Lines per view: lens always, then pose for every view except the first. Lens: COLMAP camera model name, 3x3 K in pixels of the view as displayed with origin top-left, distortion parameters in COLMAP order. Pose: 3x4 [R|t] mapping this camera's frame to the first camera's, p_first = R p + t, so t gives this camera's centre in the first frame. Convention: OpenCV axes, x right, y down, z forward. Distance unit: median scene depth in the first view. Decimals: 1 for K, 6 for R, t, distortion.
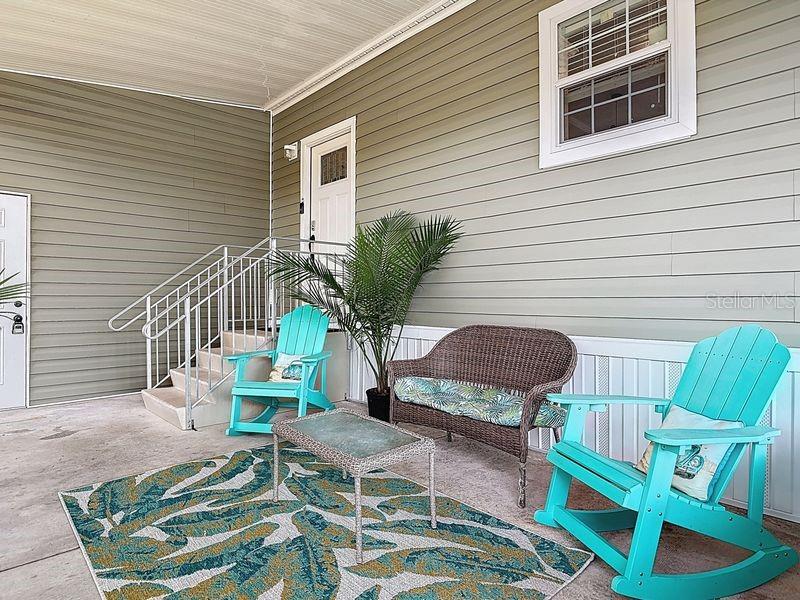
lens RADIAL K [[463.7, 0, 395.7], [0, 463.7, 298.8], [0, 0, 1]] dist [-0.011209, -0.002423]
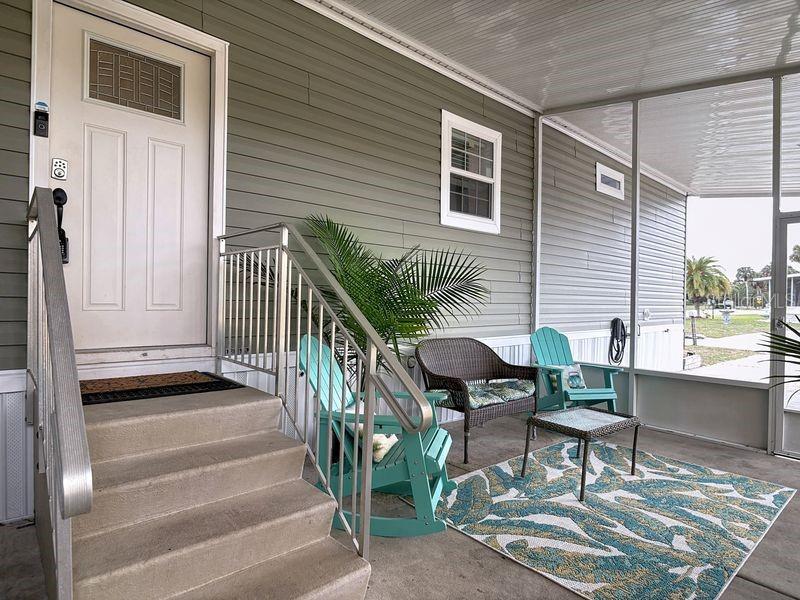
lens RADIAL K [[463.7, 0, 395.2], [0, 463.7, 301.7], [0, 0, 1]] dist [-0.011209, -0.002423]
pose [[0.029497, -0.006709, 0.999542, -1.370057], [-0.013117, 0.999889, 0.007098, -0.064550], [-0.999479, -0.013320, 0.029405, 1.374578]]
